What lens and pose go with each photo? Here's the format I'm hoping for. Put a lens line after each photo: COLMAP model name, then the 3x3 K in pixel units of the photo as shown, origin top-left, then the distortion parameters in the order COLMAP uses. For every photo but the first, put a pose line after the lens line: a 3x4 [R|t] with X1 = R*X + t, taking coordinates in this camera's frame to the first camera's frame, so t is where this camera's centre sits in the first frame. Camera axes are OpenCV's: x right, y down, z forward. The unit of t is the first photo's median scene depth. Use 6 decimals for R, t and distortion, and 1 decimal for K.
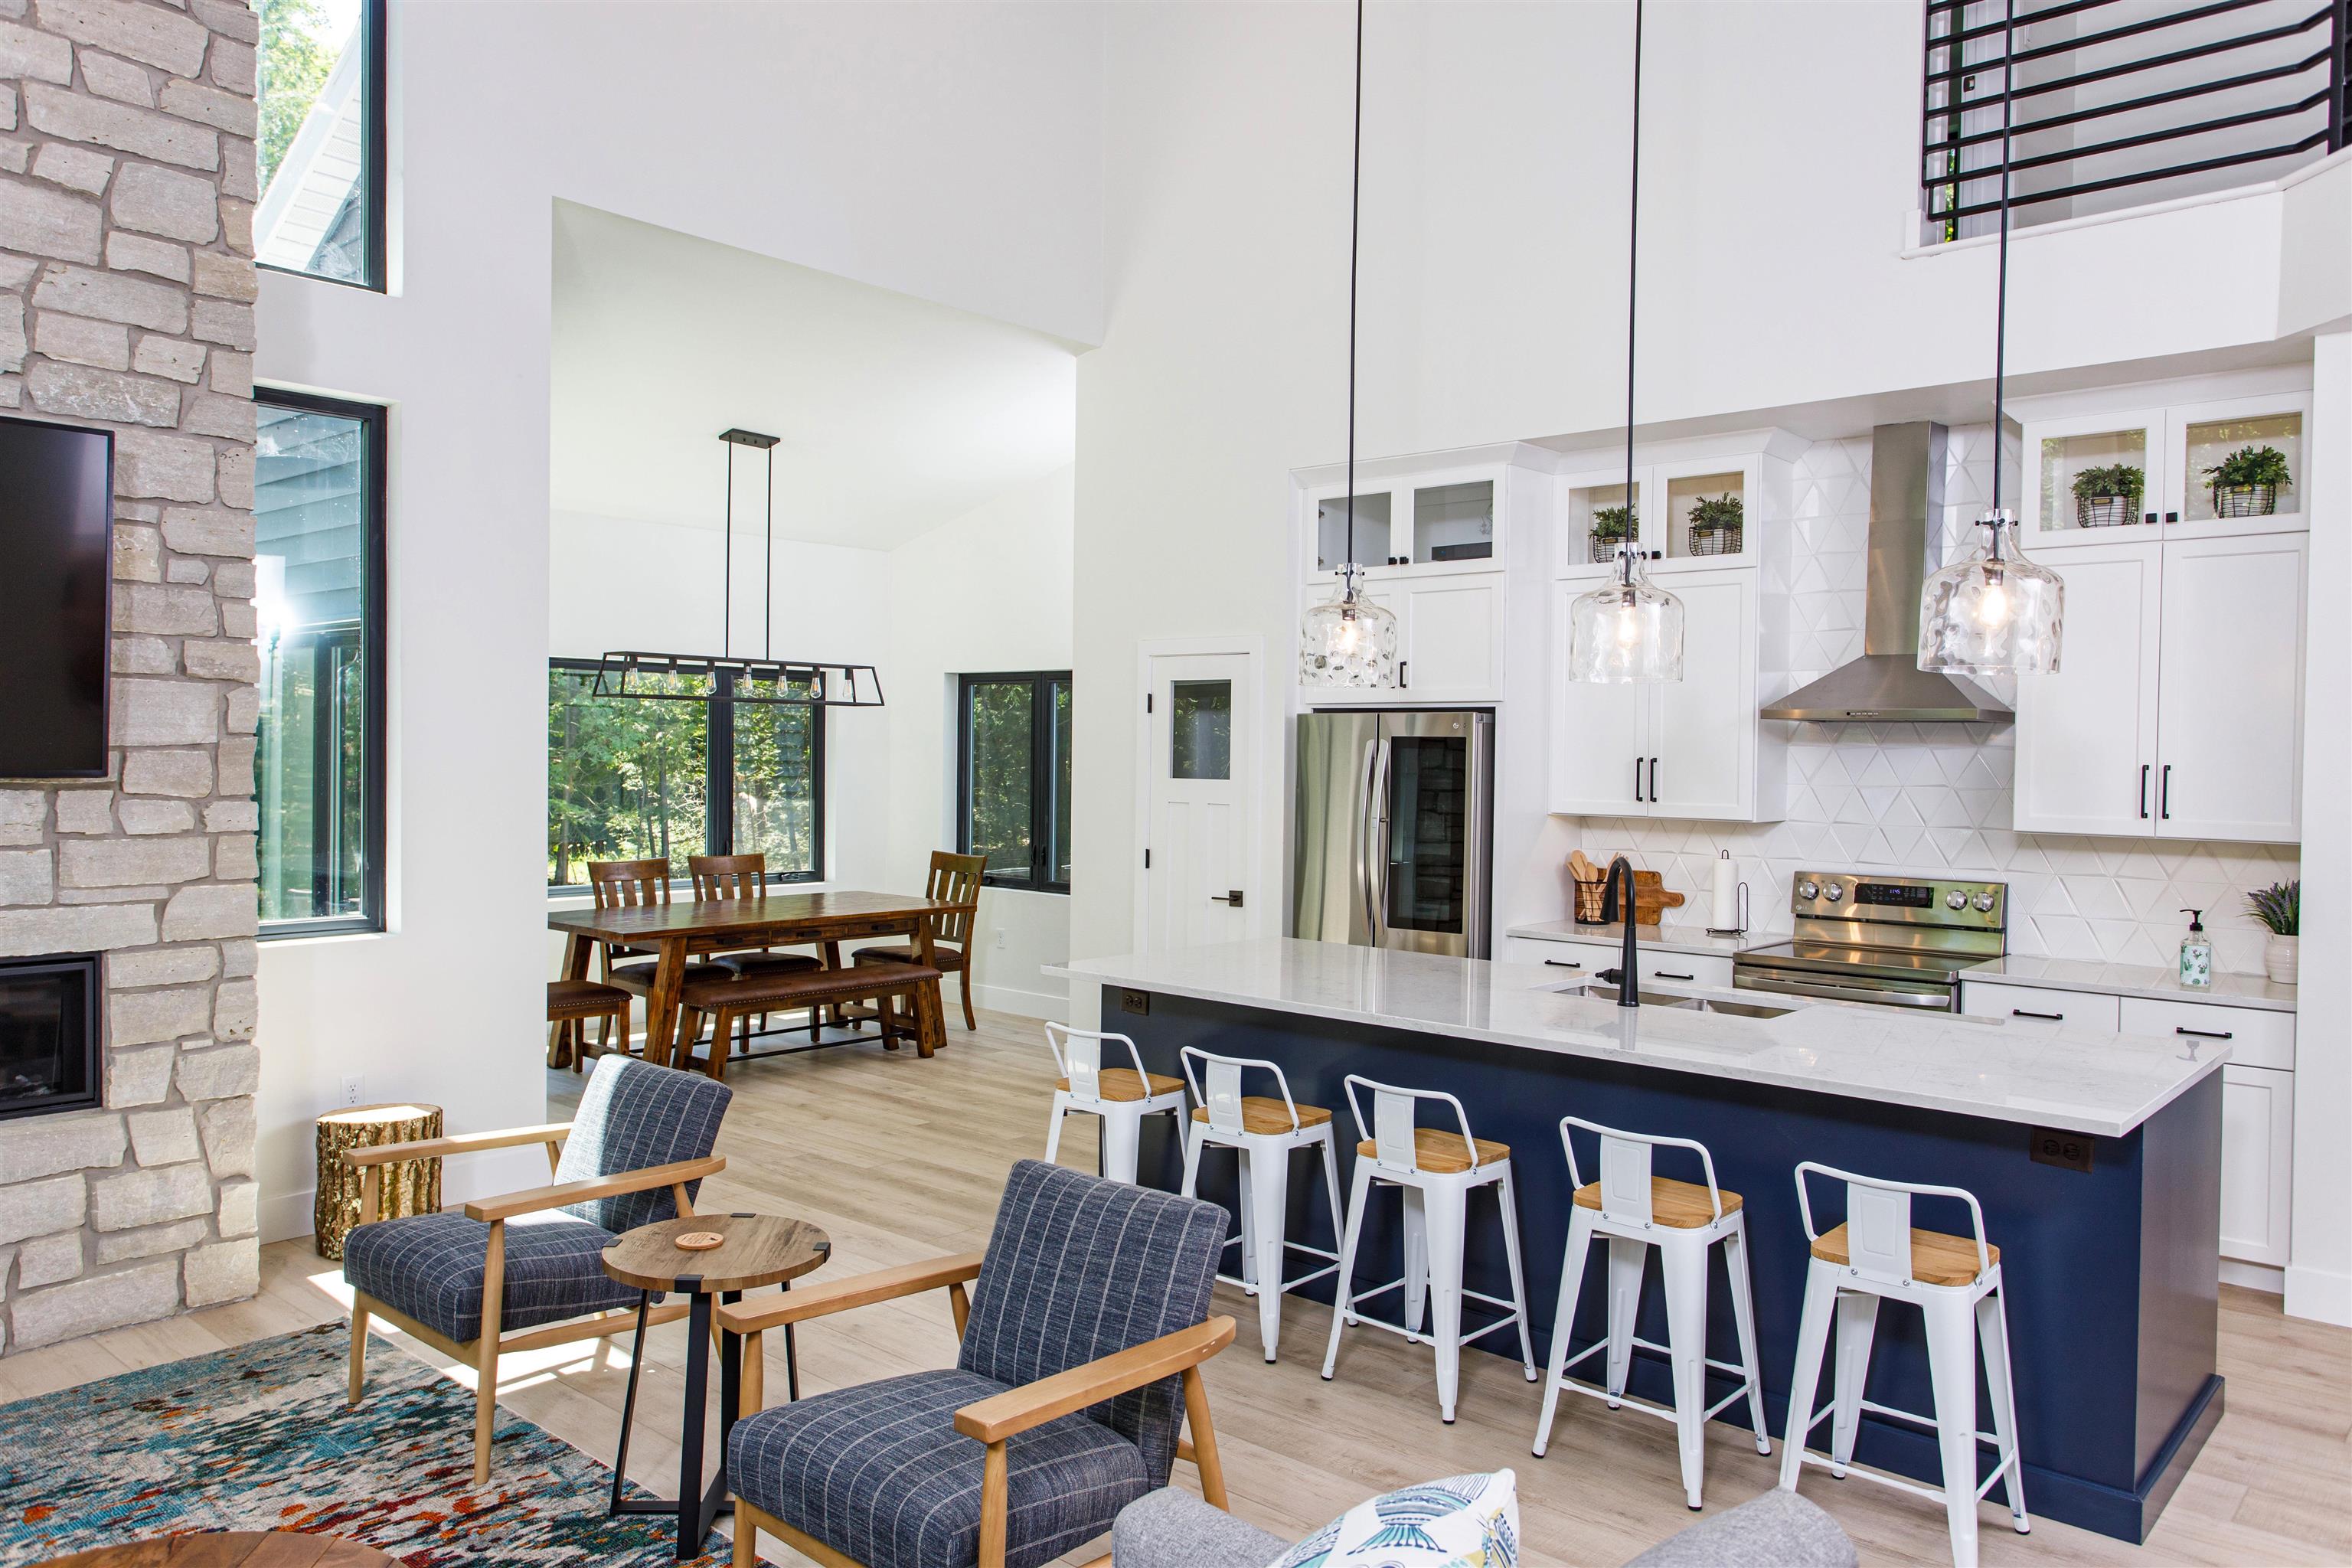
lens RADIAL K [[1653.9, 0, 1175.8], [0, 1653.9, 769.1], [0, 0, 1]] dist [-0.004985, 0.014114]
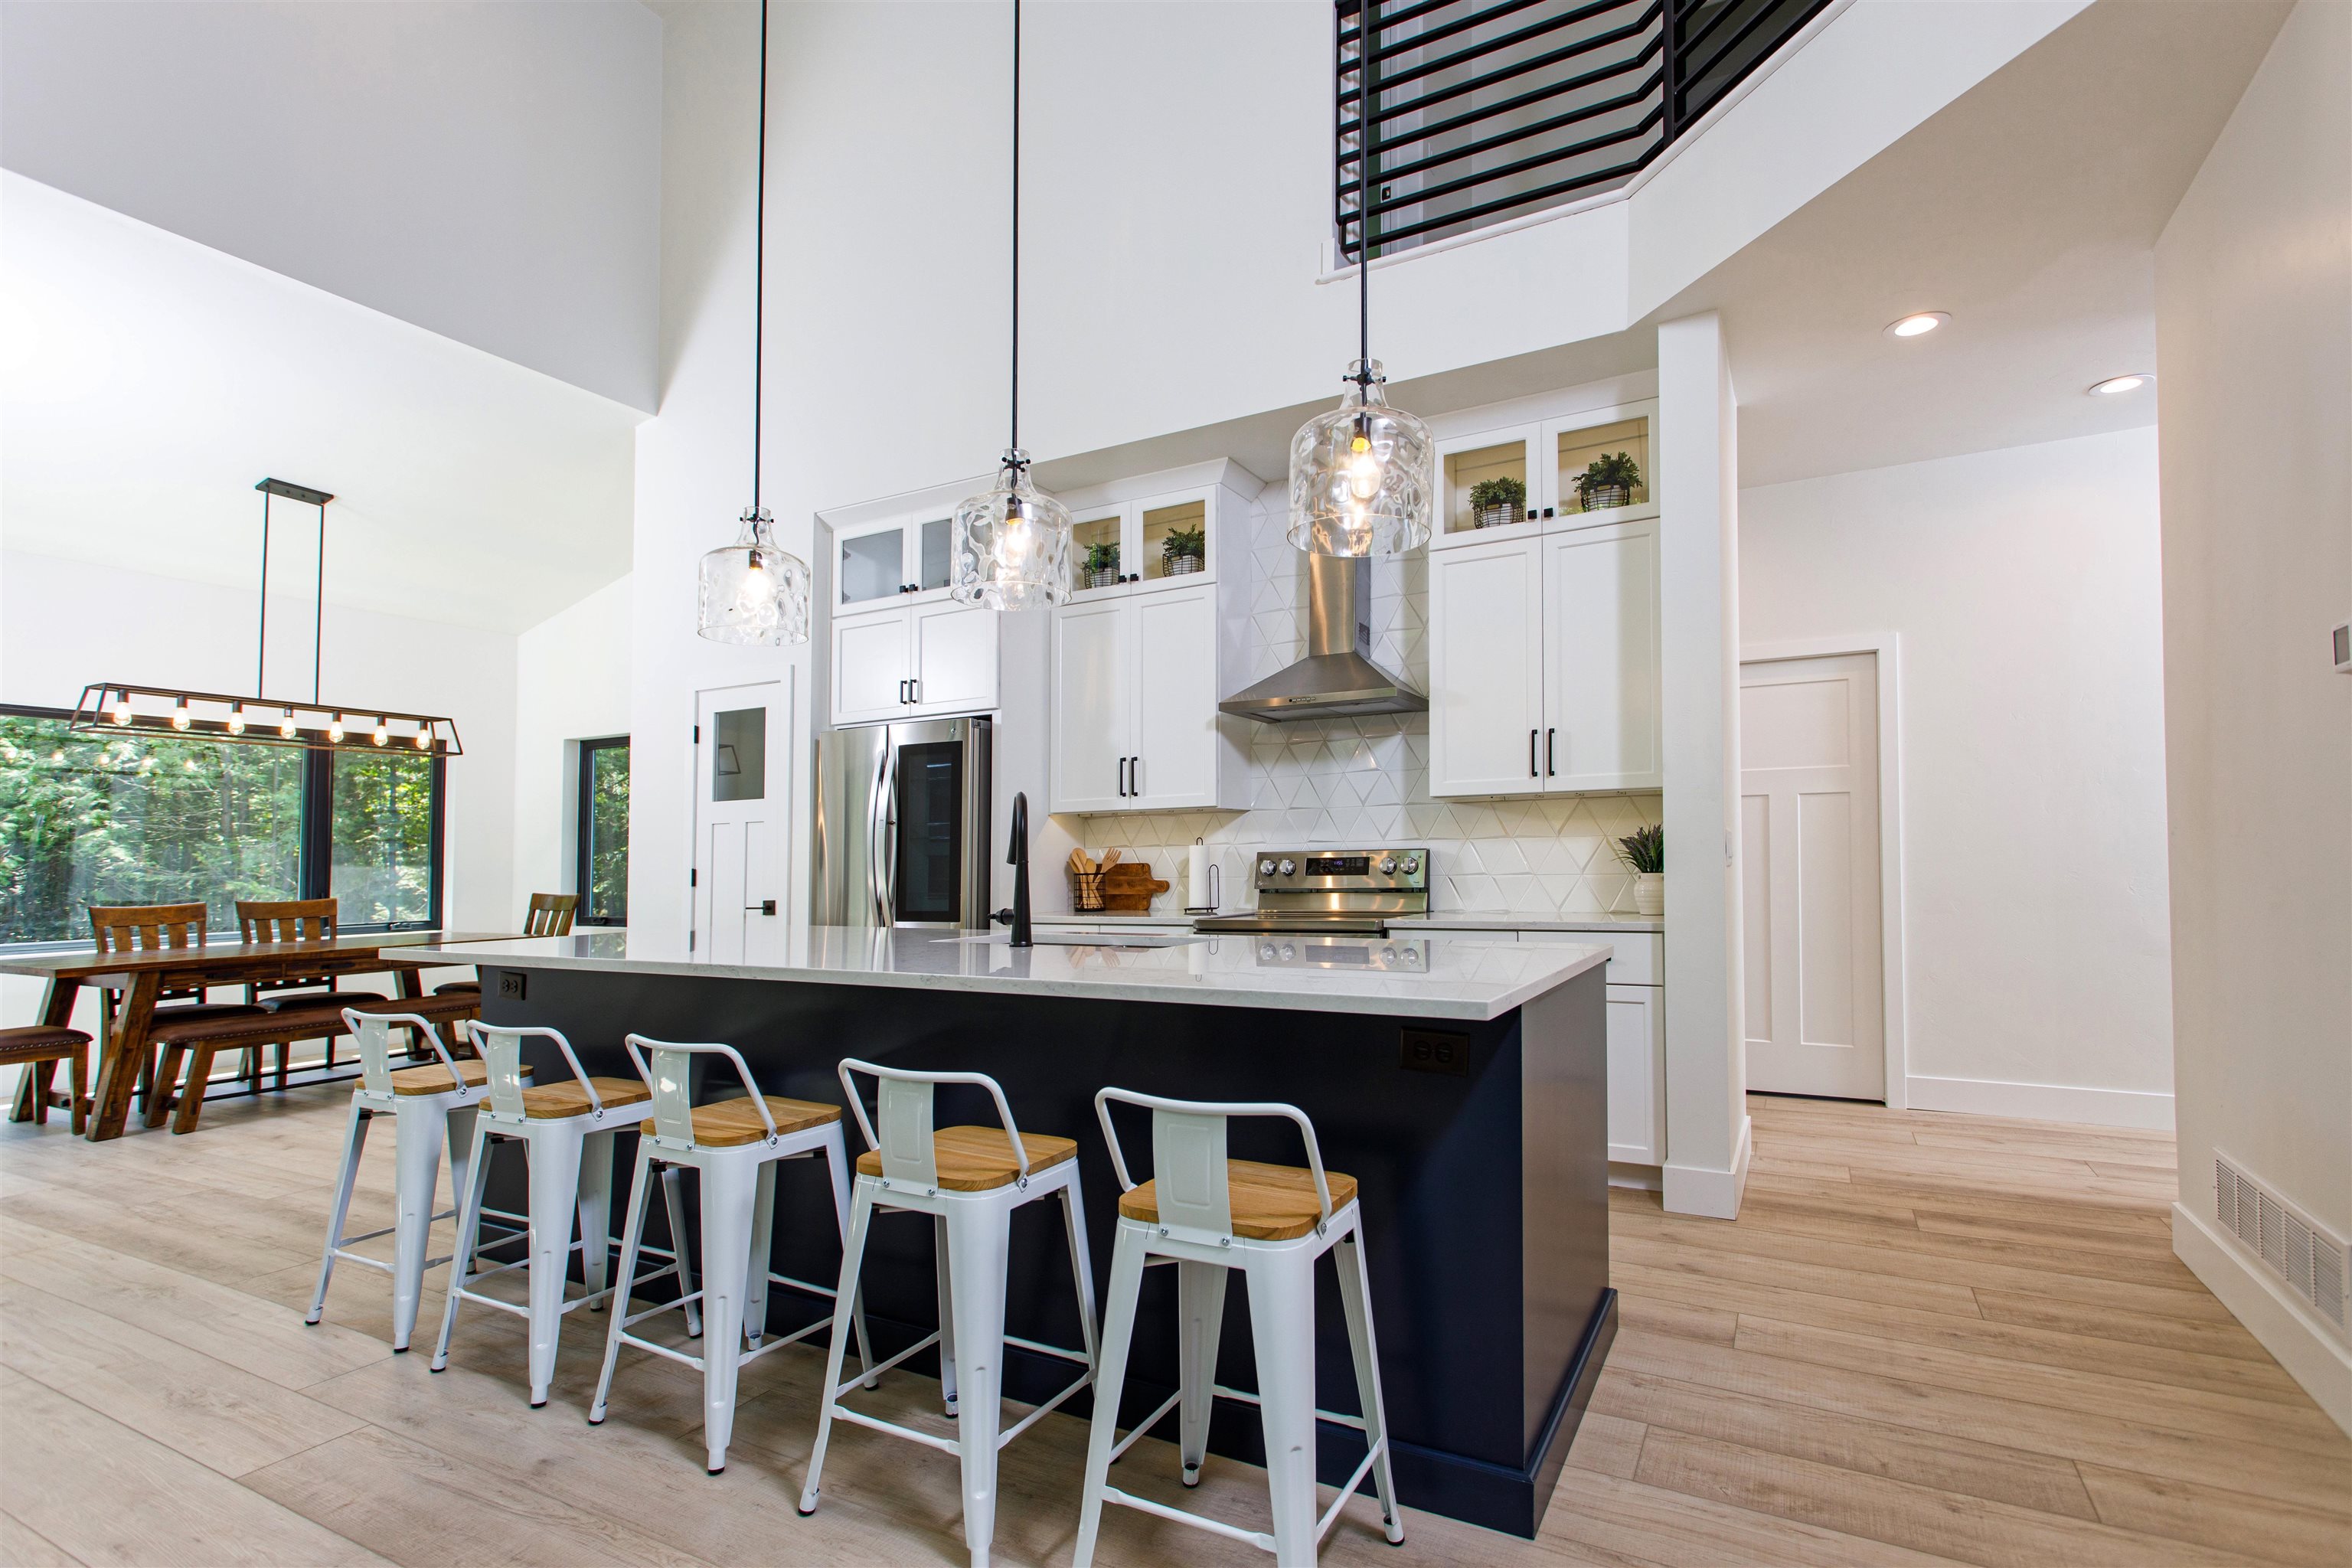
lens RADIAL K [[1202.9, 0, 1144.5], [0, 1202.9, 853.2], [0, 0, 1]] dist [0.029360, 0.001289]
pose [[0.978888, -0.034380, 0.201485, 0.165818], [0.035397, 0.999372, -0.001447, 0.074922], [-0.201308, 0.008548, 0.979491, 0.260920]]
